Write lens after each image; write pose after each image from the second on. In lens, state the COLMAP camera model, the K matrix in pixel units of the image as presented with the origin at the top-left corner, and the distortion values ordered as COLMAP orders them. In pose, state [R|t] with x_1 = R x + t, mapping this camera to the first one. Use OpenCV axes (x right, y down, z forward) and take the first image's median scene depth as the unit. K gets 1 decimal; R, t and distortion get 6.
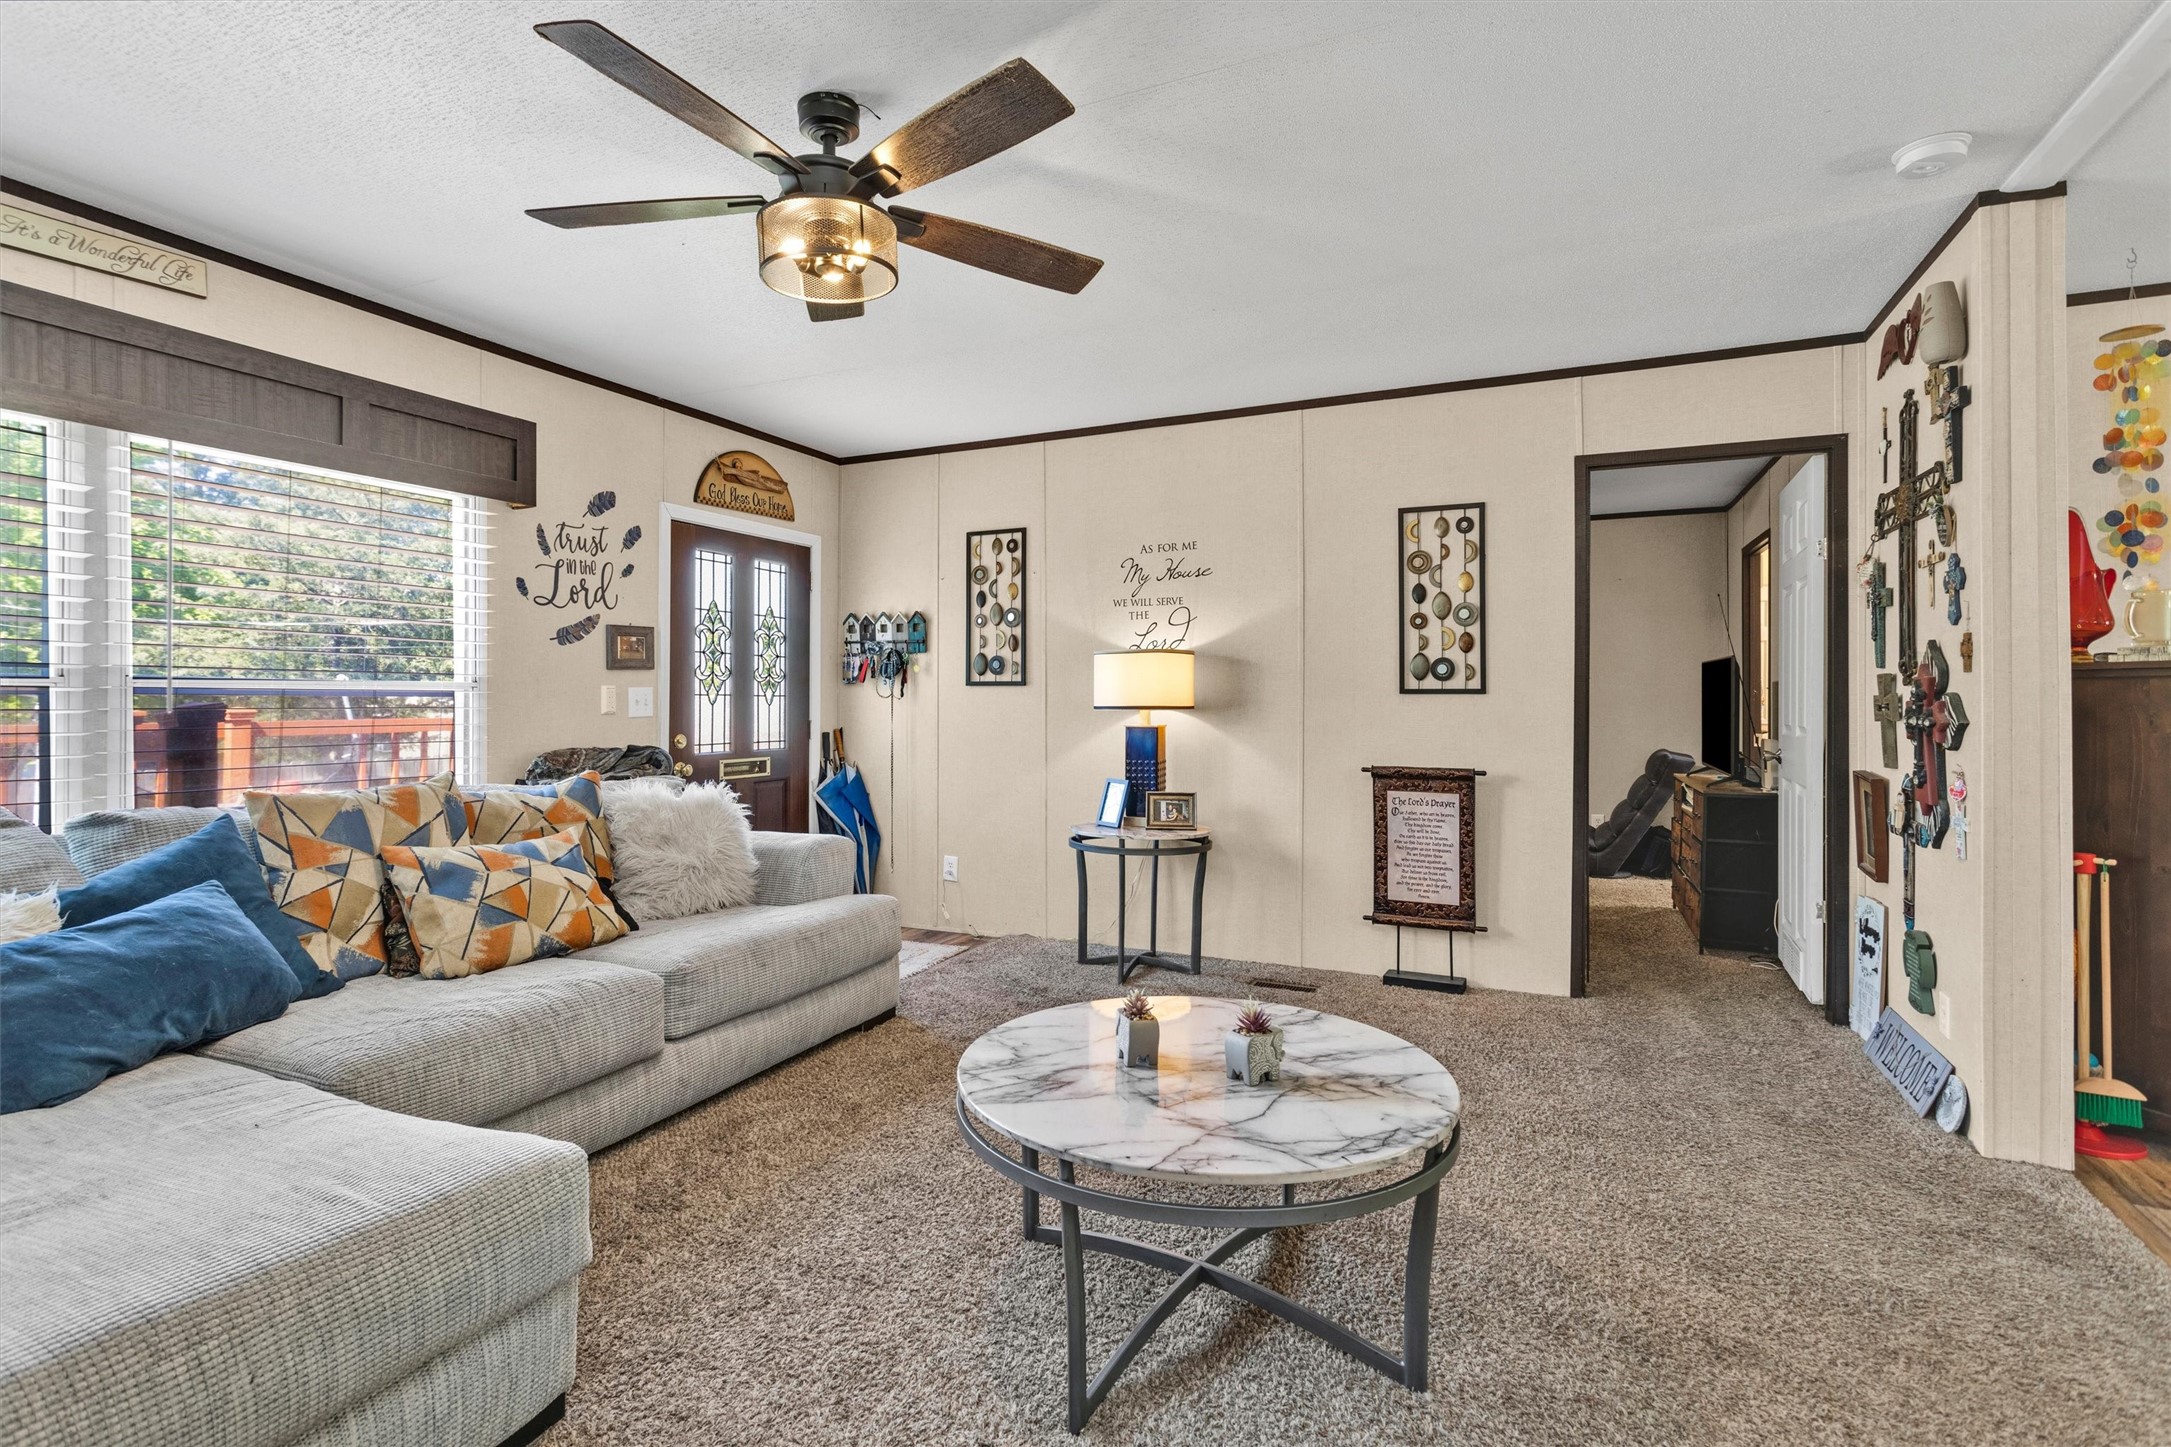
lens RADIAL K [[1042.6, 0, 1086.1], [0, 1042.6, 706.9], [0, 0, 1]] dist [0.039636, -0.031610]
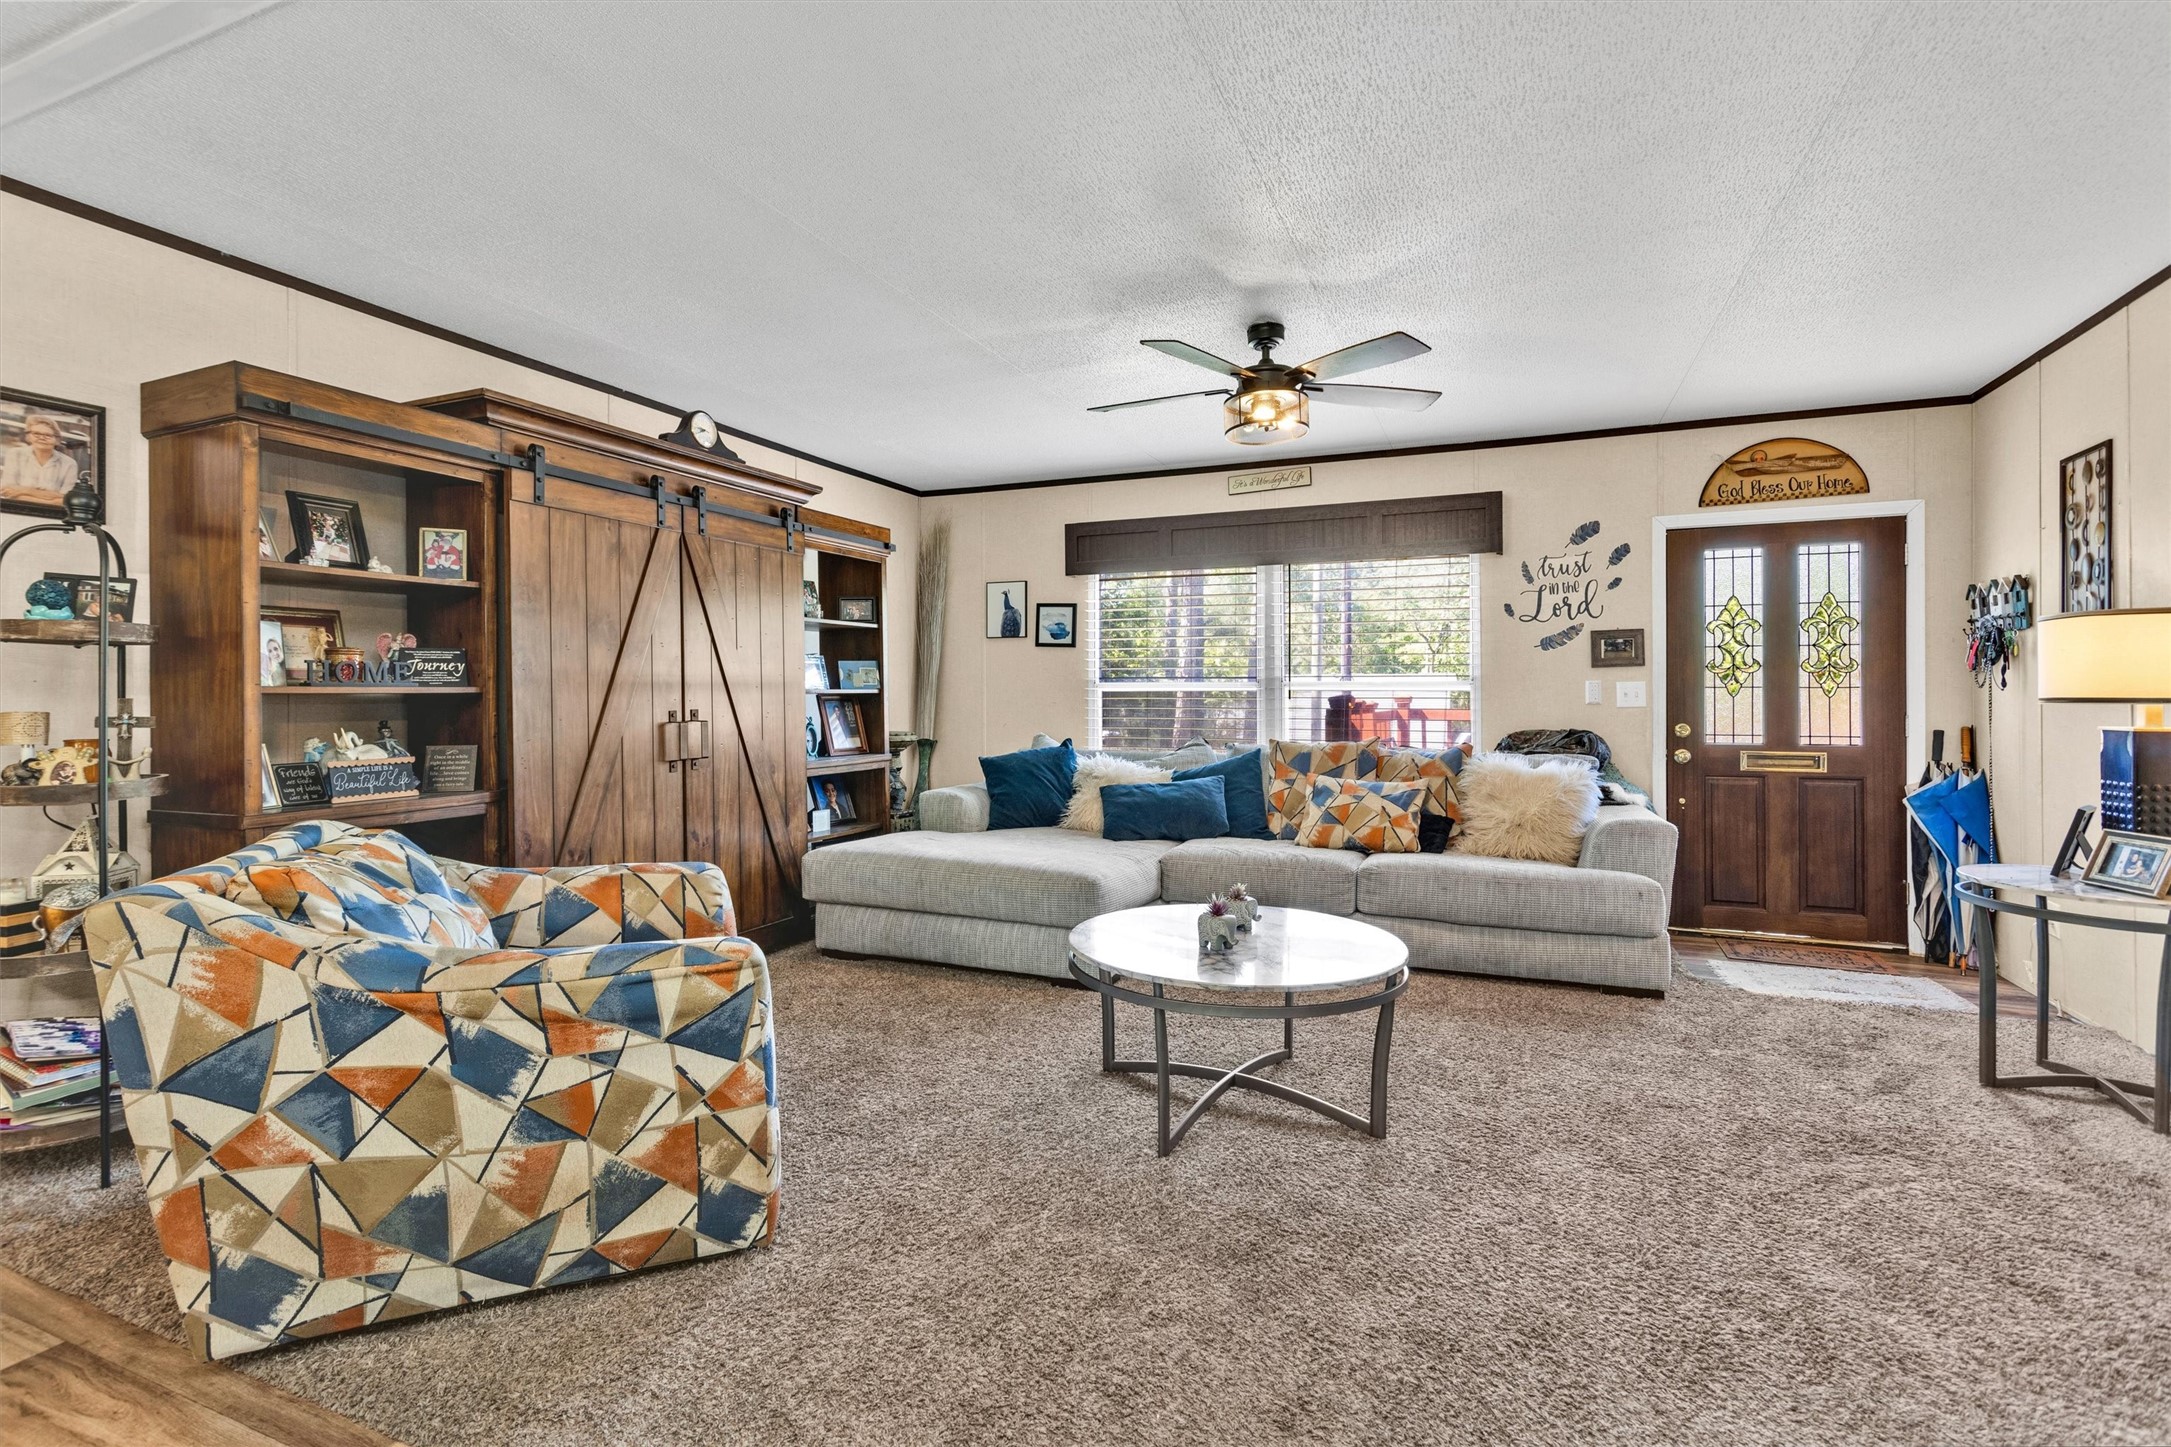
lens RADIAL K [[1042.6, 0, 1086.1], [0, 1042.6, 706.9], [0, 0, 1]] dist [0.039636, -0.031610]
pose [[0.021406, 0.006513, -0.999750, 0.752437], [-0.007416, 0.999952, 0.006356, 0.006879], [0.999743, 0.007278, 0.021453, 0.384810]]
